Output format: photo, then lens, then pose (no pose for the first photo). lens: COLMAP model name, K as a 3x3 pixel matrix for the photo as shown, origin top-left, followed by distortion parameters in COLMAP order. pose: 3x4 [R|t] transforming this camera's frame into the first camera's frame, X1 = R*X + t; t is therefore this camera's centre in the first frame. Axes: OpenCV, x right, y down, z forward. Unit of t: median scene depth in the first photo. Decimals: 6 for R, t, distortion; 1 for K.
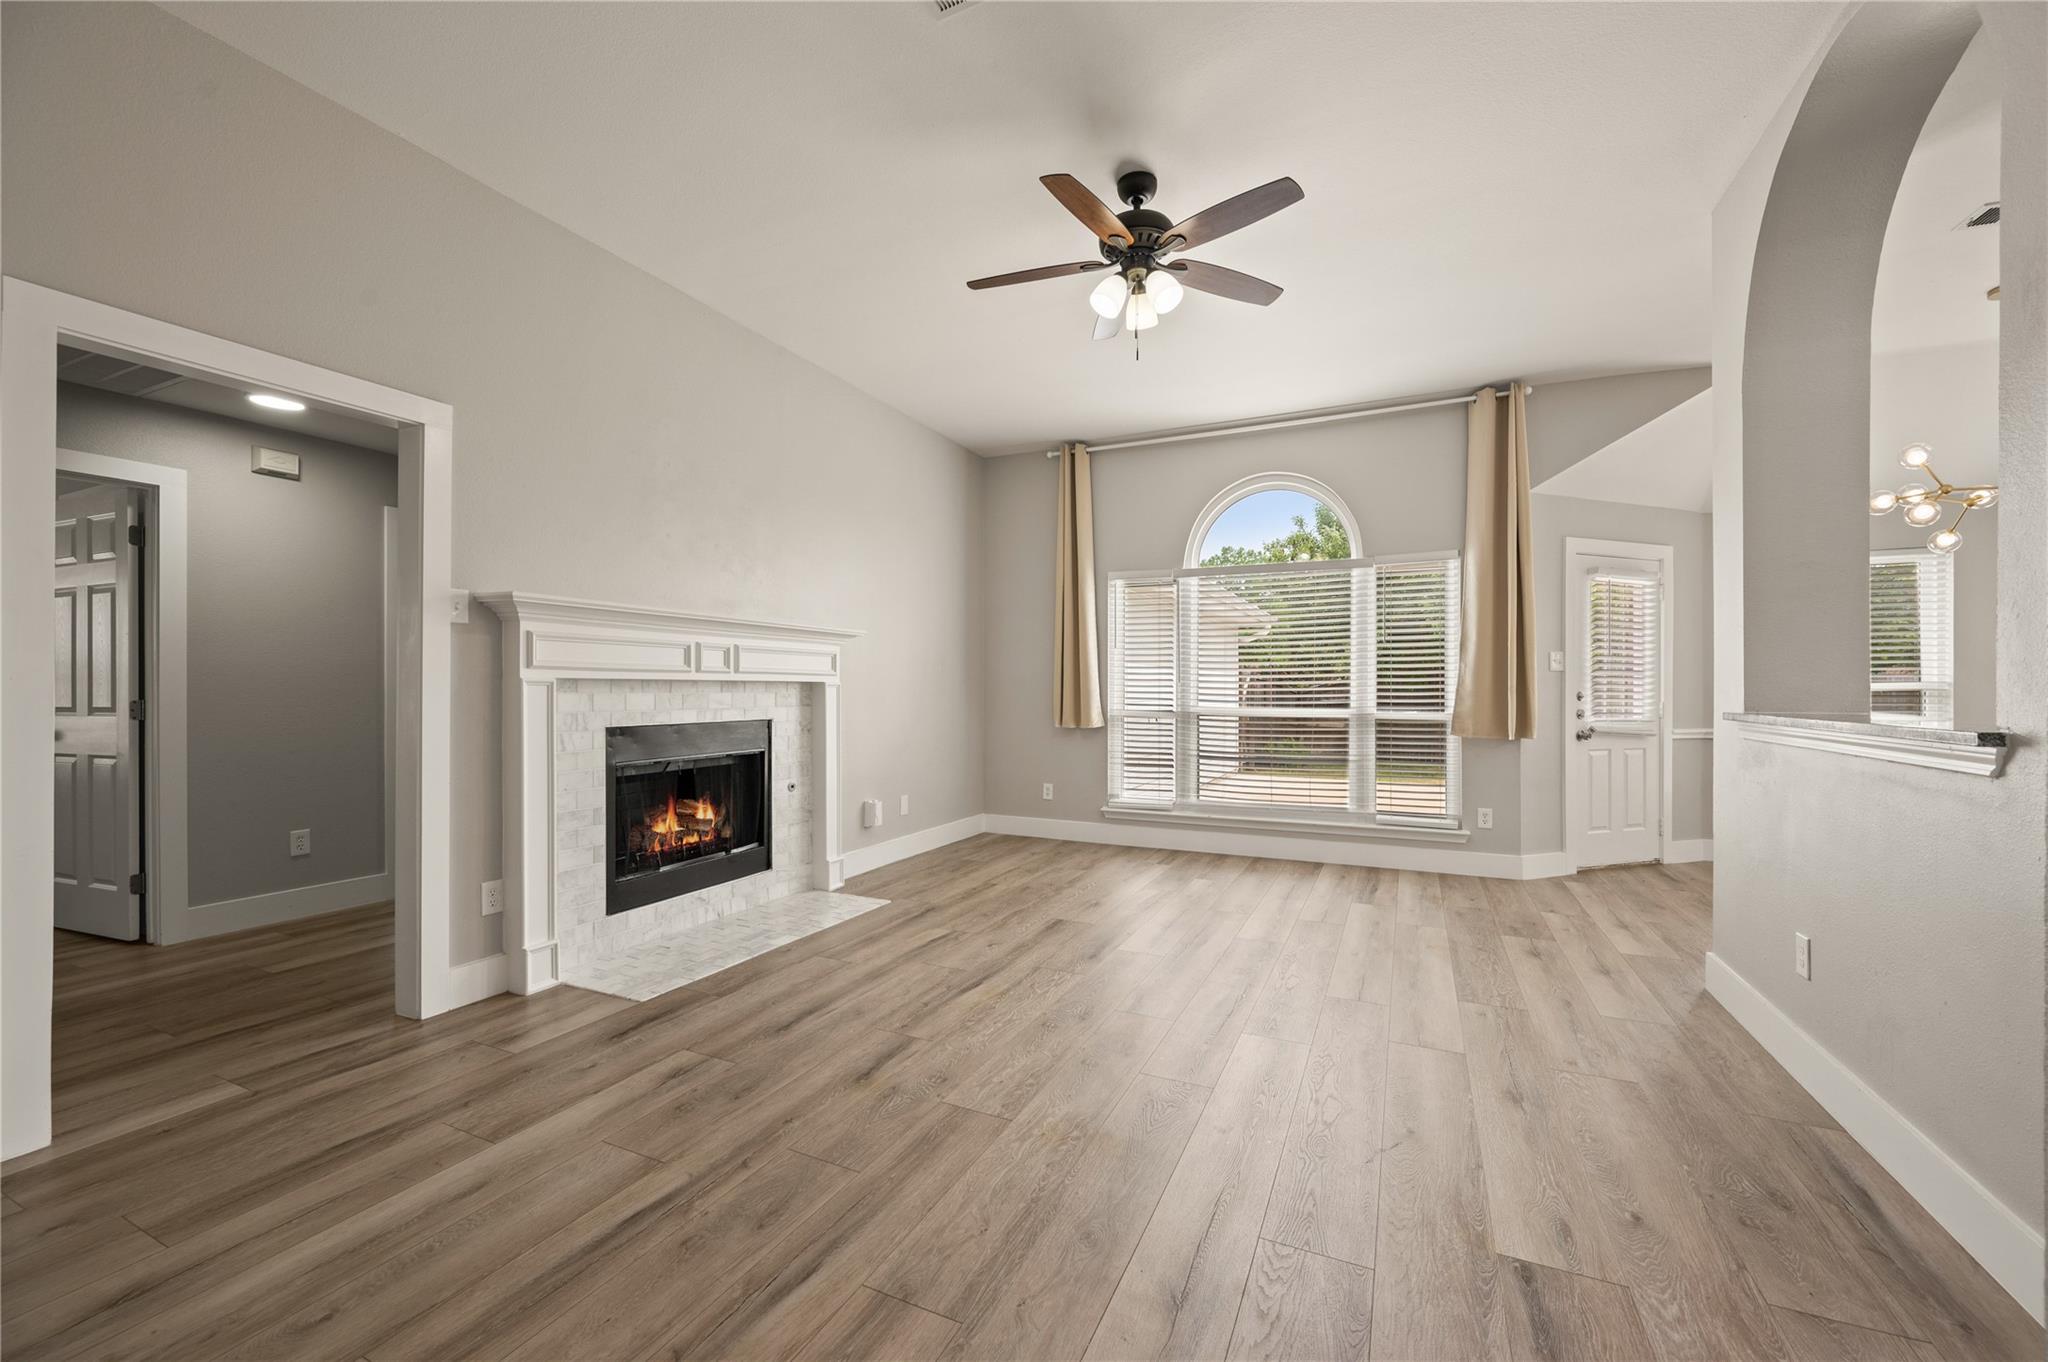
lens RADIAL K [[804.4, 0, 1035.9], [0, 804.4, 685.5], [0, 0, 1]] dist [0.008735, 0.000044]
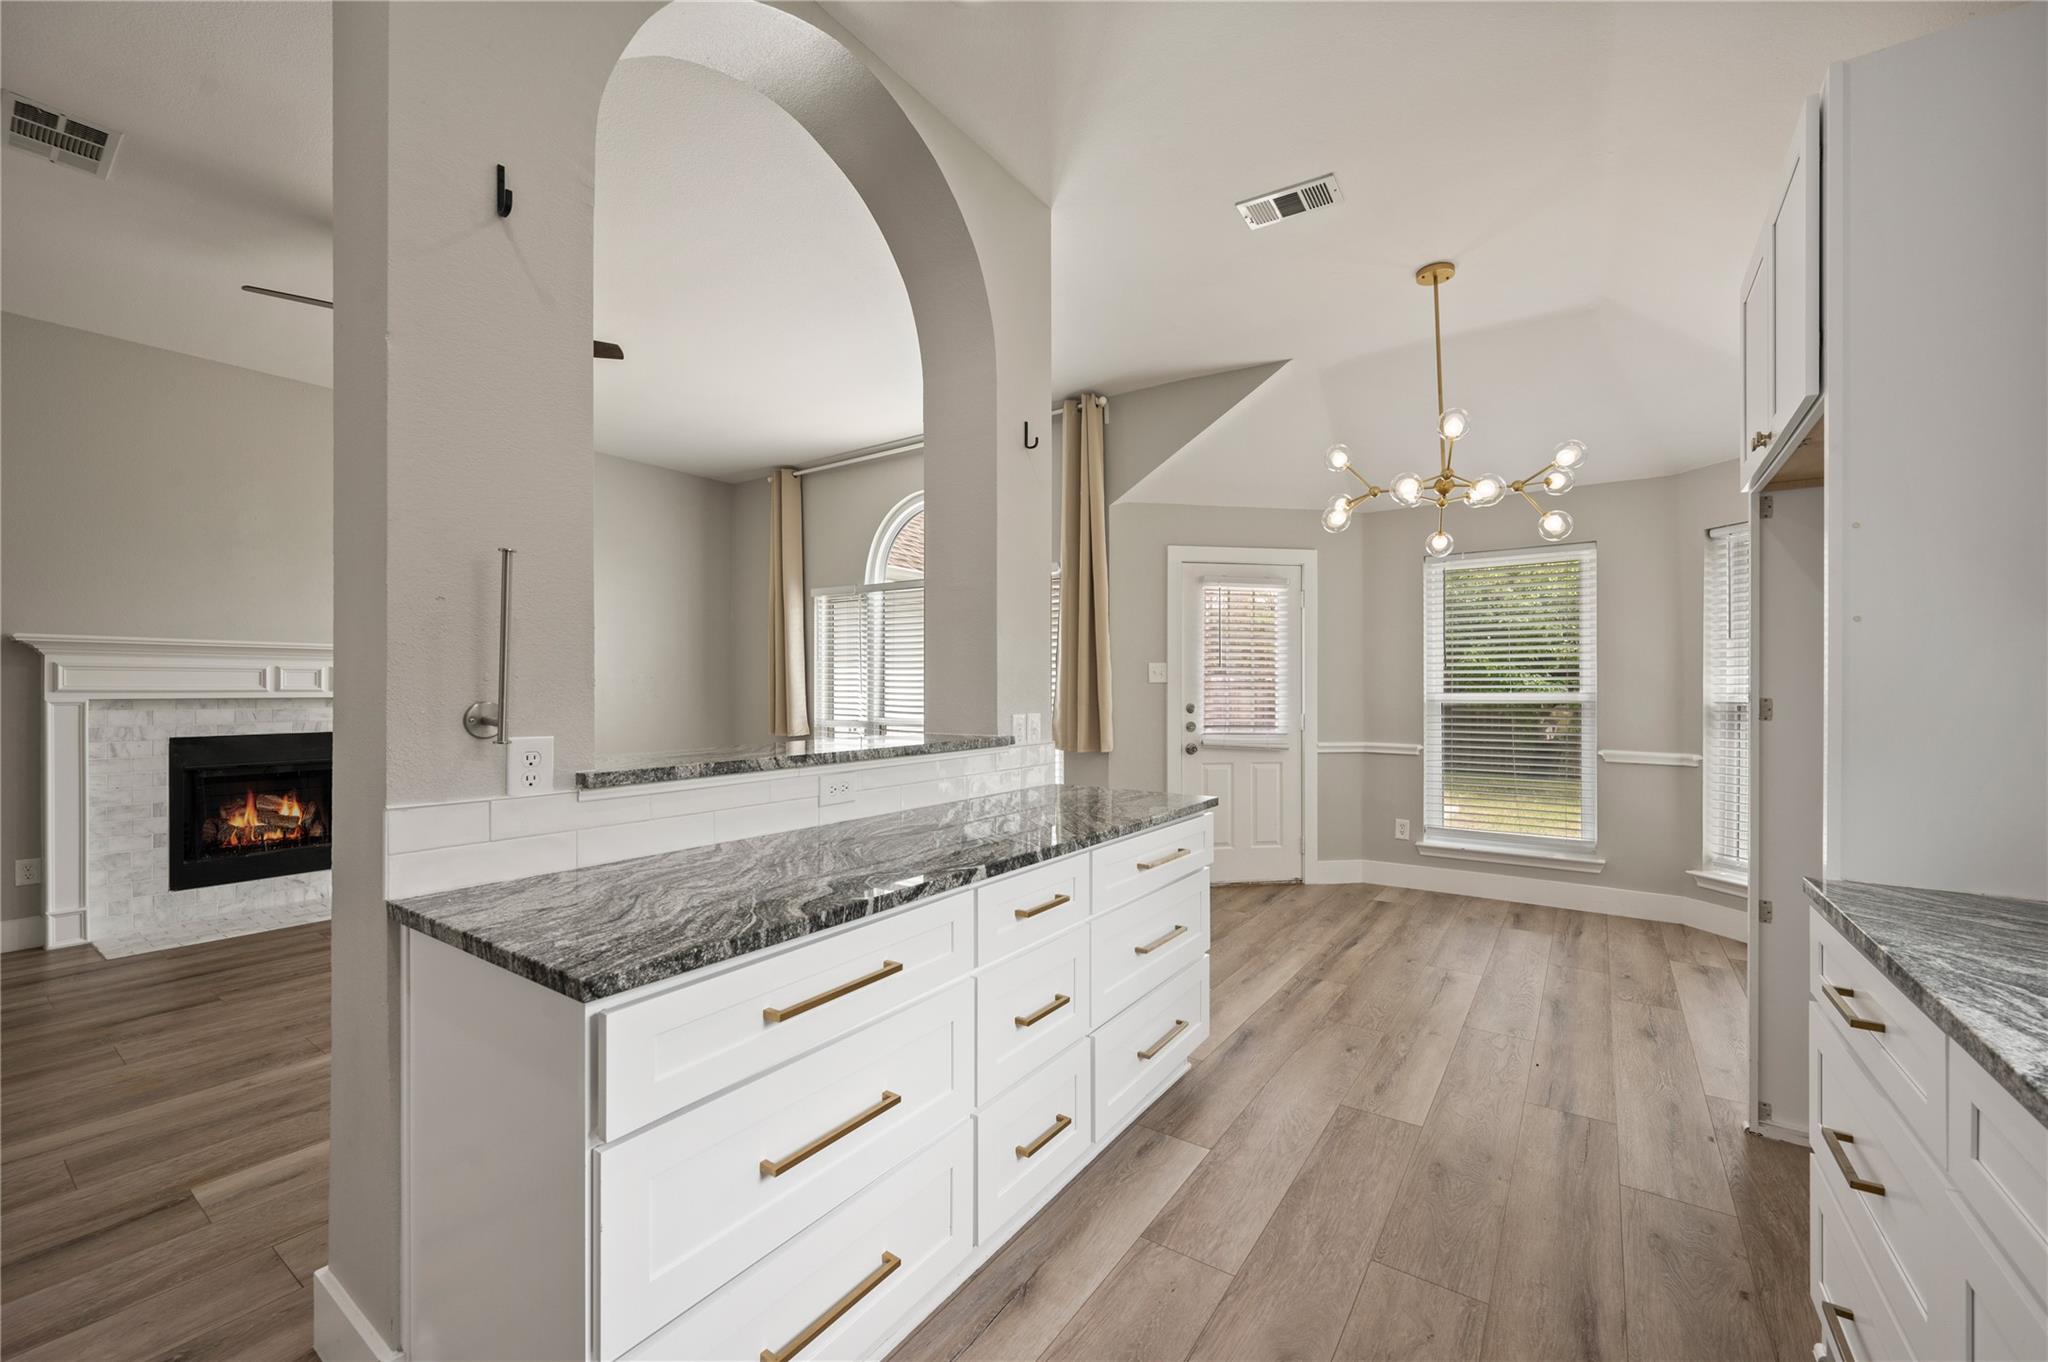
lens RADIAL K [[808.2, 0, 1037.1], [0, 808.2, 678.7], [0, 0, 1]] dist [-0.002304, -0.000329]
pose [[0.985561, -0.005514, -0.169231, 0.903974], [0.004196, 0.999958, -0.008147, -0.021181], [0.169269, 0.007319, 0.985543, 0.010359]]
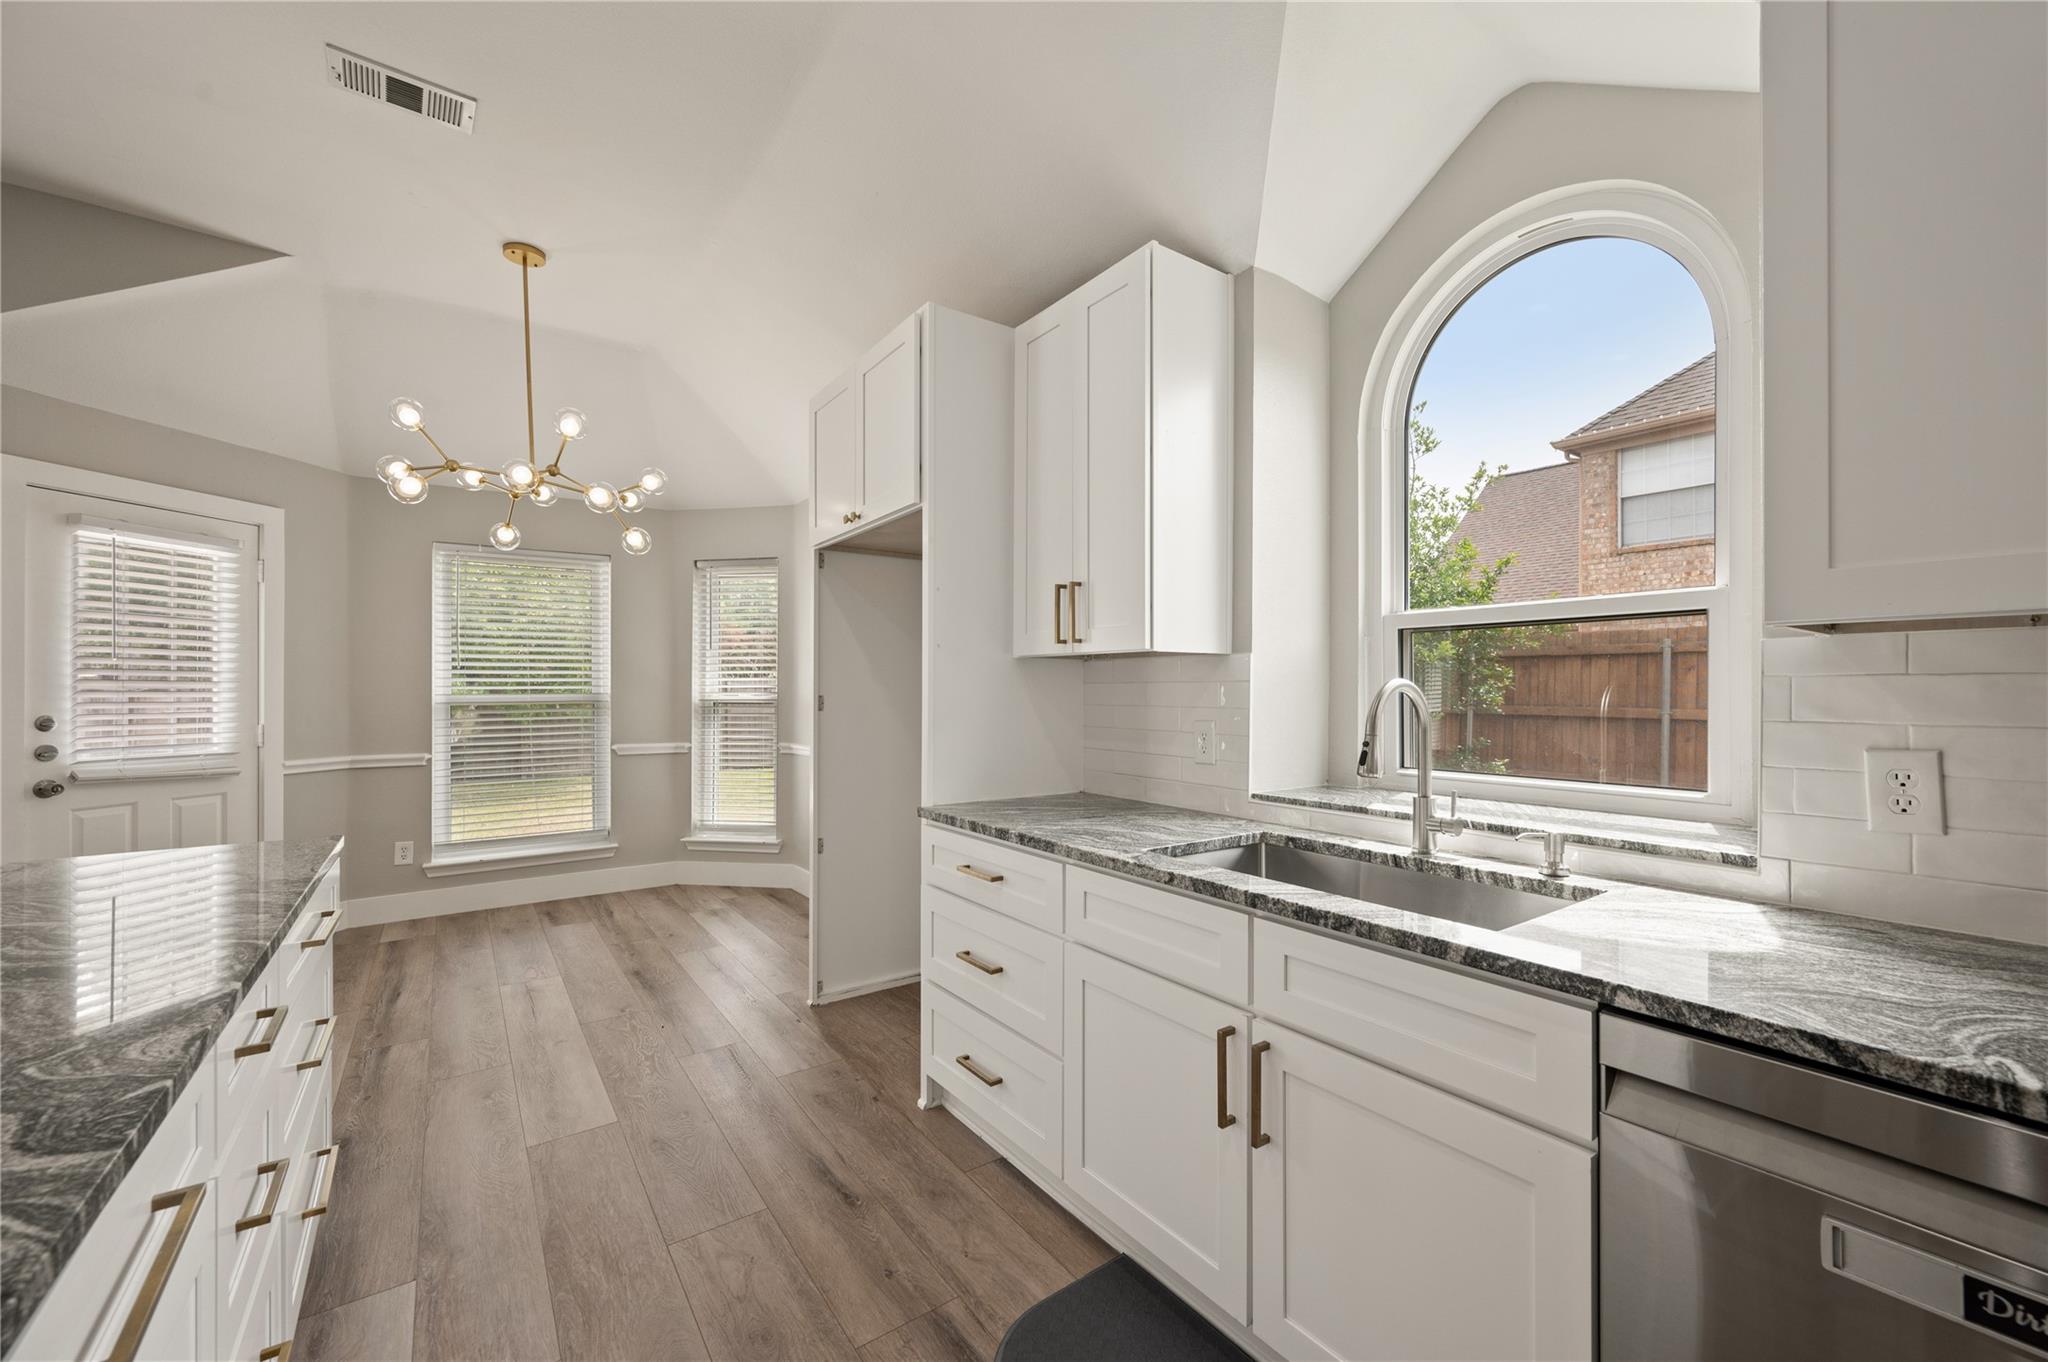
lens RADIAL K [[808.2, 0, 1037.1], [0, 808.2, 678.7], [0, 0, 1]] dist [-0.002304, -0.000329]
pose [[0.488322, 0.003911, 0.872655, 0.703093], [0.002269, 0.999981, -0.005751, -0.020965], [-0.872660, 0.004788, 0.488304, 0.078751]]
